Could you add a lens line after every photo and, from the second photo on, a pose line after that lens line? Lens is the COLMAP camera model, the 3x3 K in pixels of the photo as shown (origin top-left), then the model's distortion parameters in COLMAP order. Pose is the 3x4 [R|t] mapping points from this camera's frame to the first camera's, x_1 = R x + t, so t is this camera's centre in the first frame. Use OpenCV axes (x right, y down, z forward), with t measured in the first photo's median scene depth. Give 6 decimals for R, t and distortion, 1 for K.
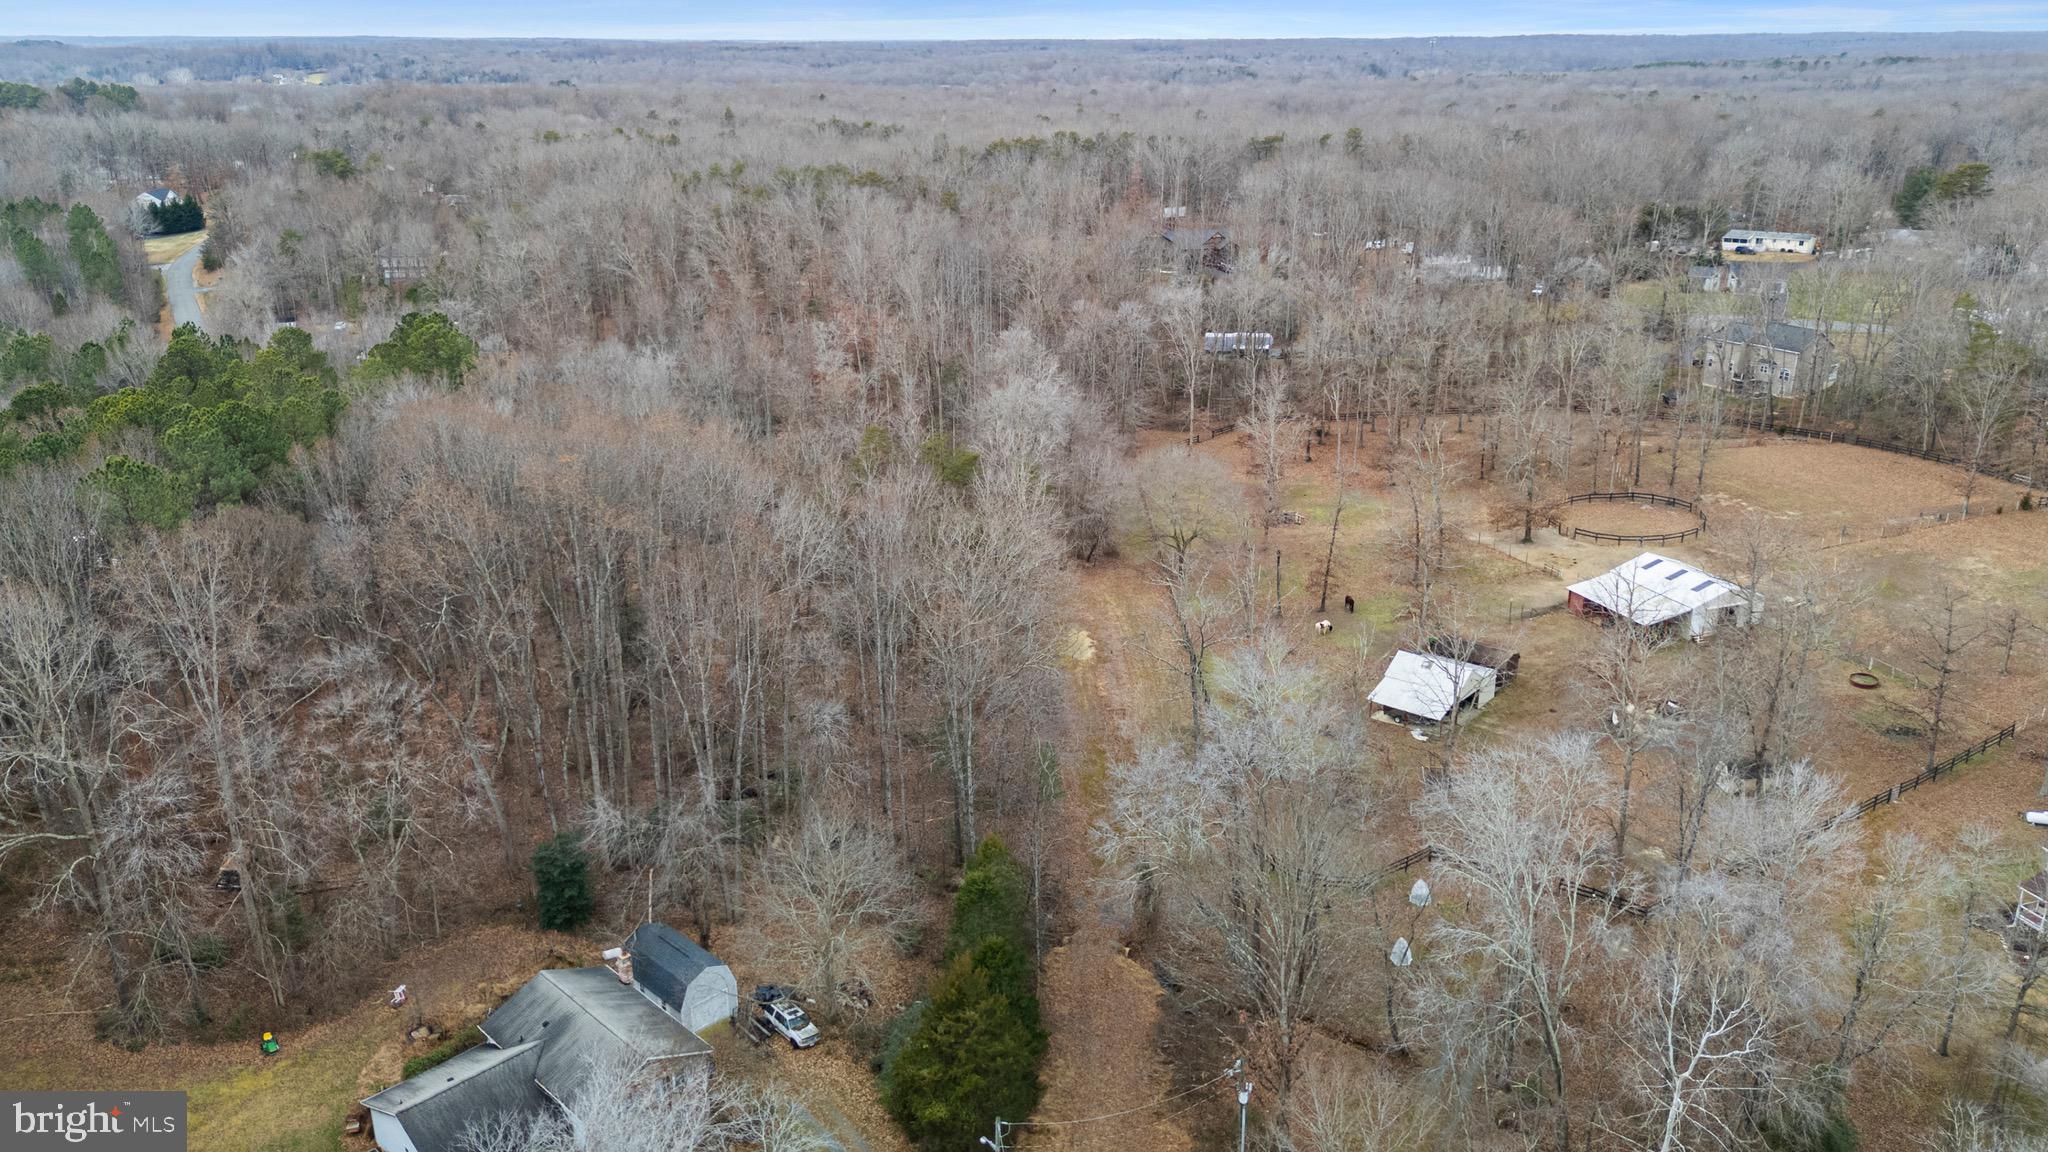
lens RADIAL K [[1492.8, 0, 1023.7], [0, 1492.8, 572.4], [0, 0, 1]] dist [0.074326, -0.071388]
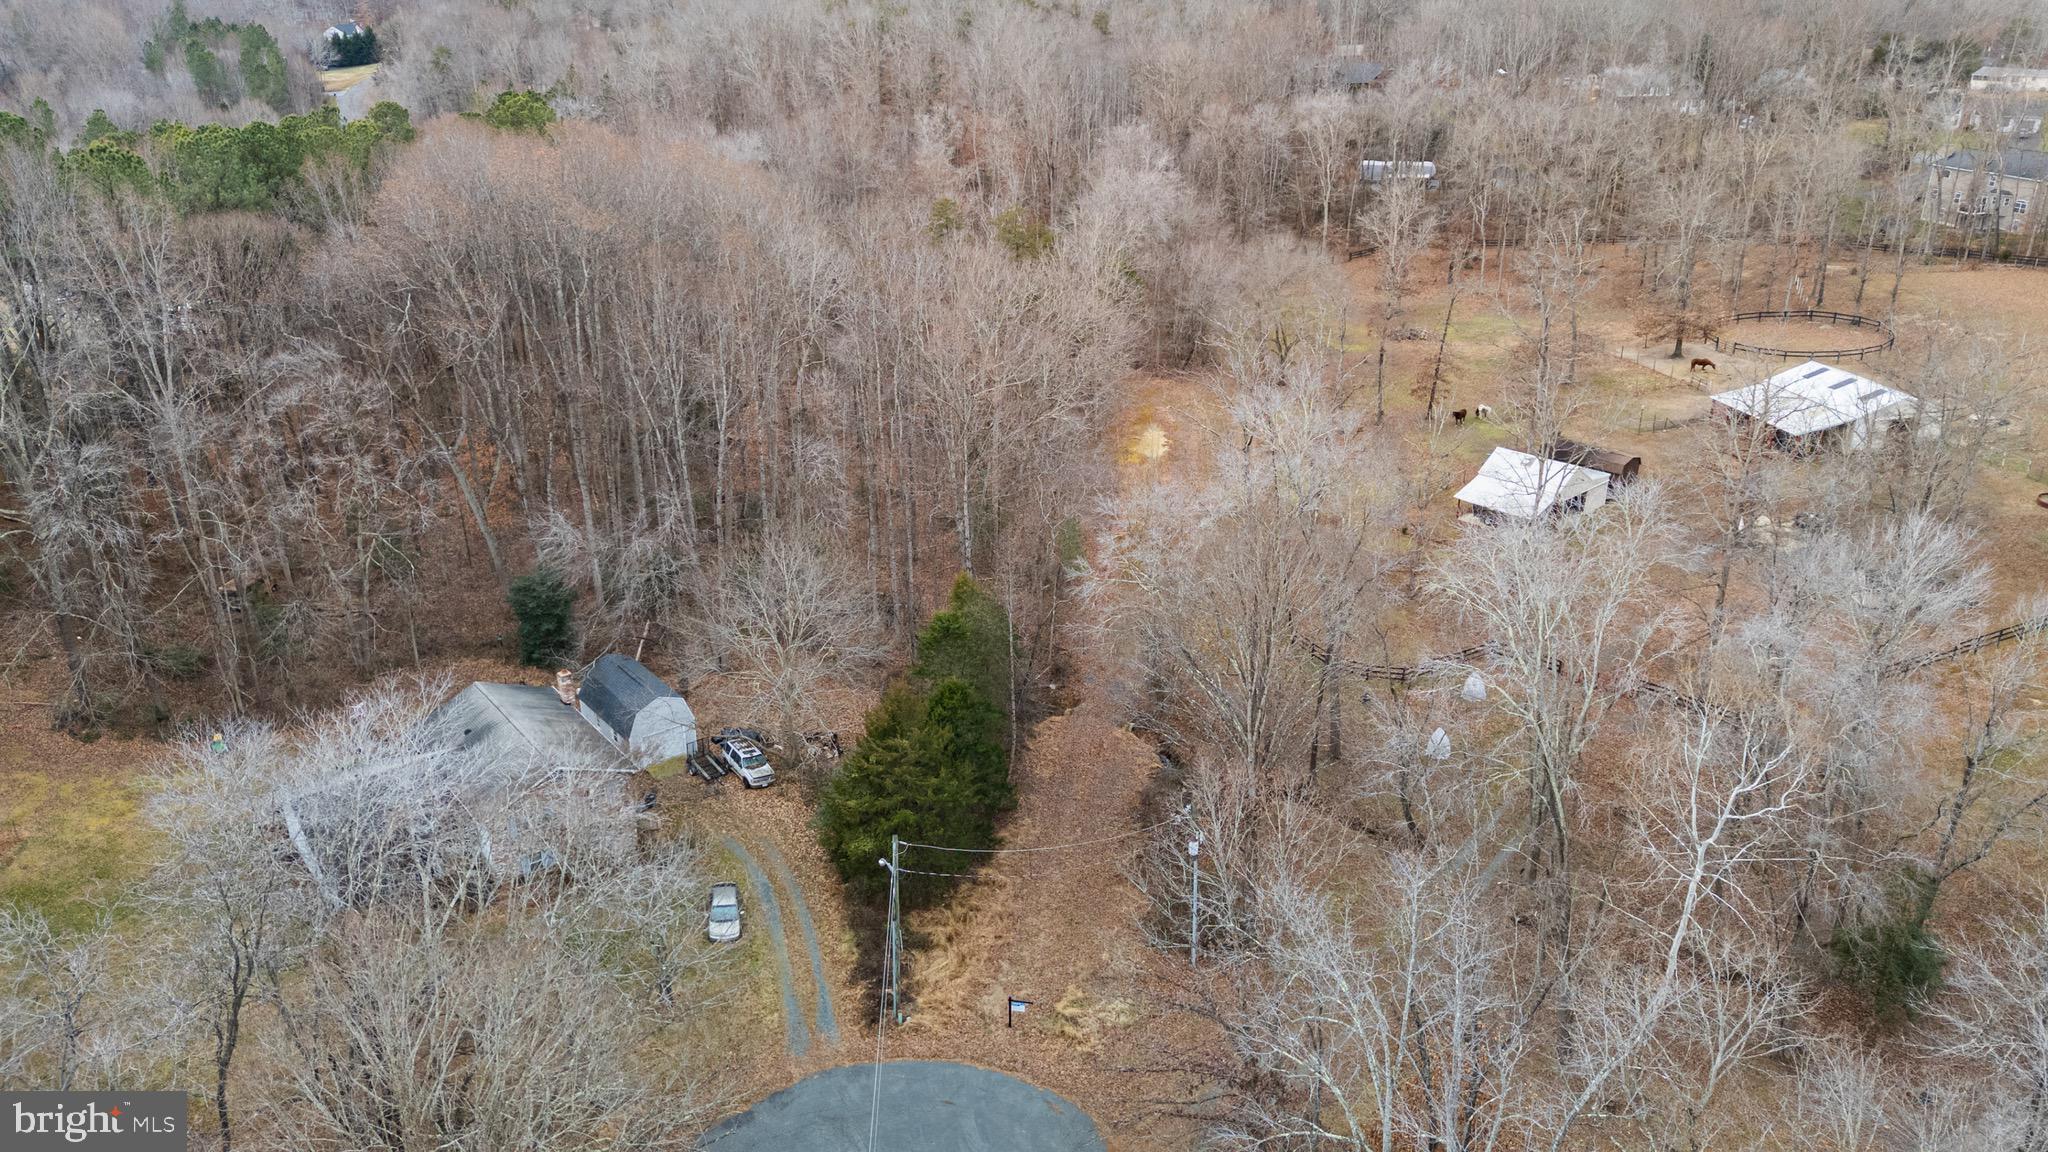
lens RADIAL K [[1488.3, 0, 1024.0], [0, 1488.3, 576.0], [0, 0, 1]] dist [0.077235, -0.072956]
pose [[0.991622, 0.052991, -0.117808, 0.064610], [-0.044263, 0.996162, 0.075511, 0.058938], [0.121357, -0.069663, 0.990161, 0.063573]]
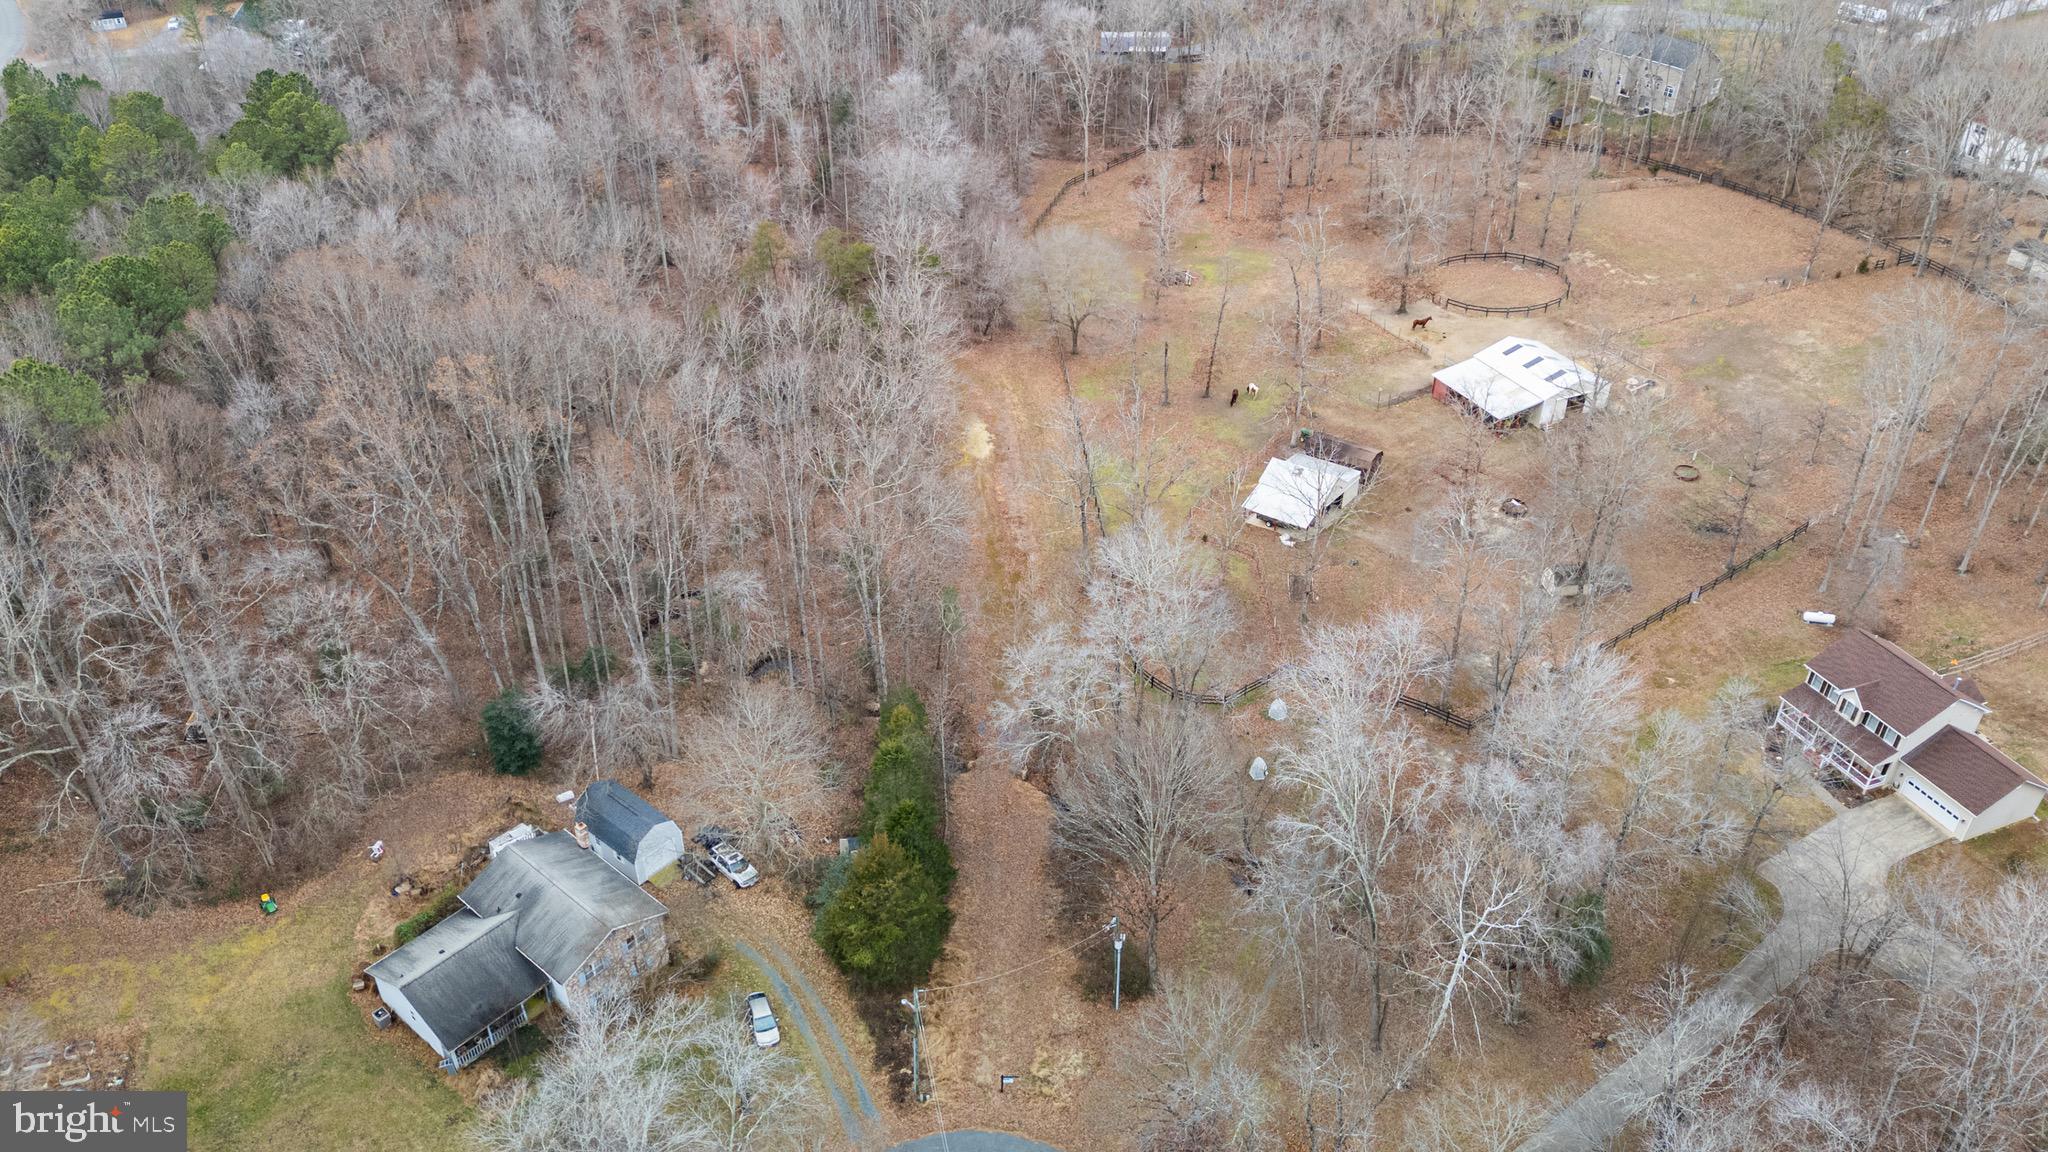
lens RADIAL K [[1488.3, 0, 1024.0], [0, 1488.3, 576.0], [0, 0, 1]] dist [0.077235, -0.072956]
pose [[0.997668, -0.031533, 0.060533, 0.003098], [0.015427, 0.968112, 0.250042, -0.108820], [-0.066488, -0.248525, 0.966341, -0.036955]]
